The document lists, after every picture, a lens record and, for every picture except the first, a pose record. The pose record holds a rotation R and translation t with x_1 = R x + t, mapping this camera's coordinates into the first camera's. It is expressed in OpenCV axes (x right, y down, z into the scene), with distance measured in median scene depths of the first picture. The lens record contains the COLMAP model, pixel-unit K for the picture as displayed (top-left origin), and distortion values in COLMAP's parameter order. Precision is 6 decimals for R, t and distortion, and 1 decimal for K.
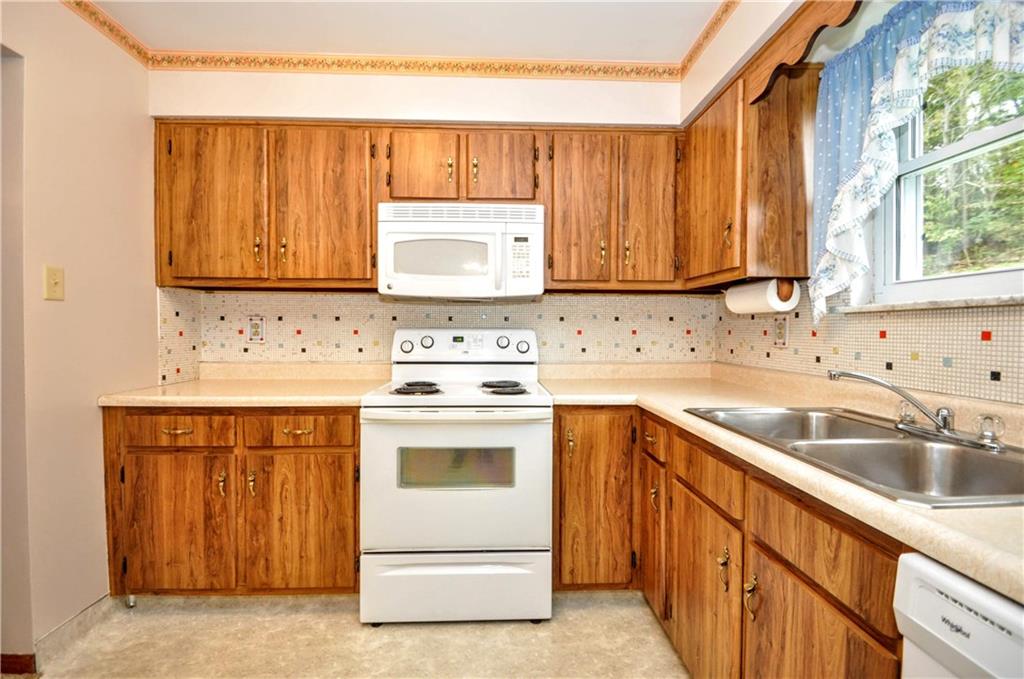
lens RADIAL K [[448.3, 0, 509.8], [0, 448.3, 342.1], [0, 0, 1]] dist [0.001424, -0.004993]
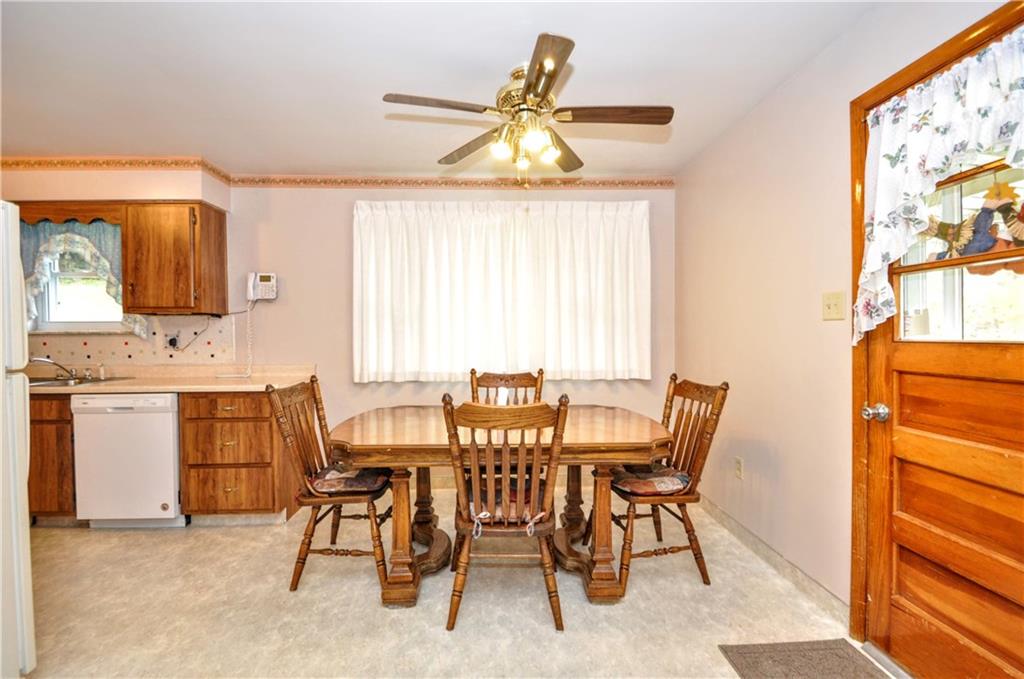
lens RADIAL K [[448.3, 0, 509.6], [0, 448.3, 342.1], [0, 0, 1]] dist [0.001424, -0.004993]
pose [[0.020510, -0.019466, 0.999600, -1.142625], [0.032206, 0.999304, 0.018799, 0.005775], [-0.999271, 0.031808, 0.021123, -1.141462]]
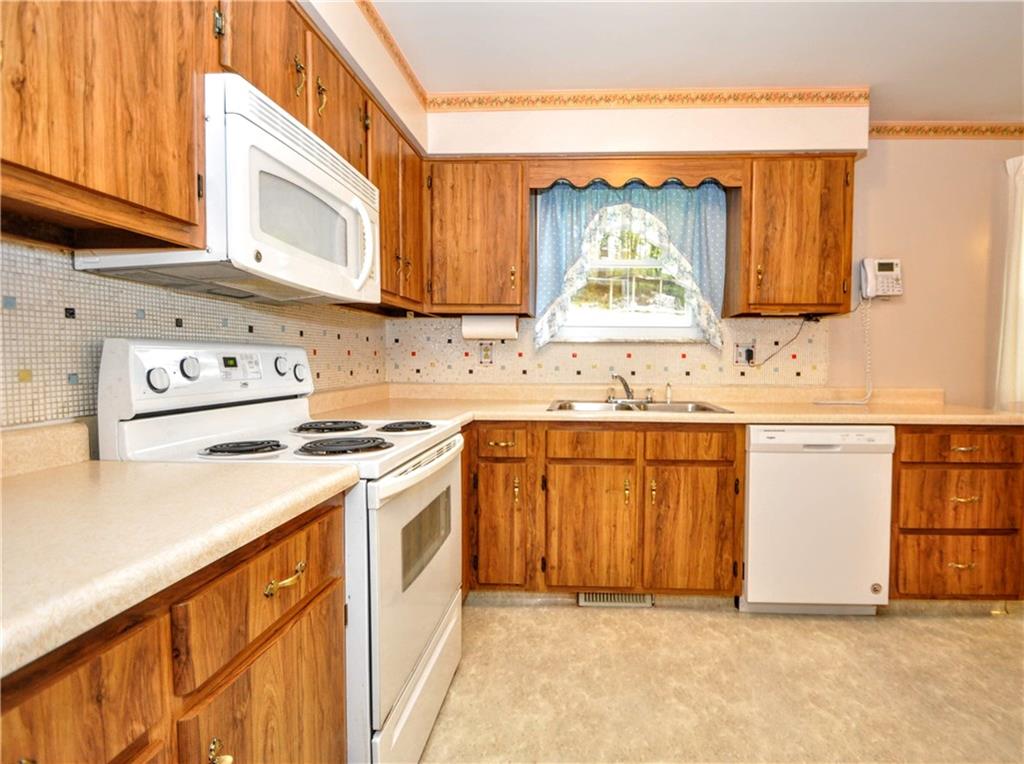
lens RADIAL K [[527.7, 0, 550.4], [0, 527.7, 377.2], [0, 0, 1]] dist [0.009641, -0.001458]
pose [[0.067407, -0.035191, 0.997105, -0.948075], [0.020932, 0.999208, 0.033850, -0.002038], [-0.997506, 0.018590, 0.068090, 0.713406]]
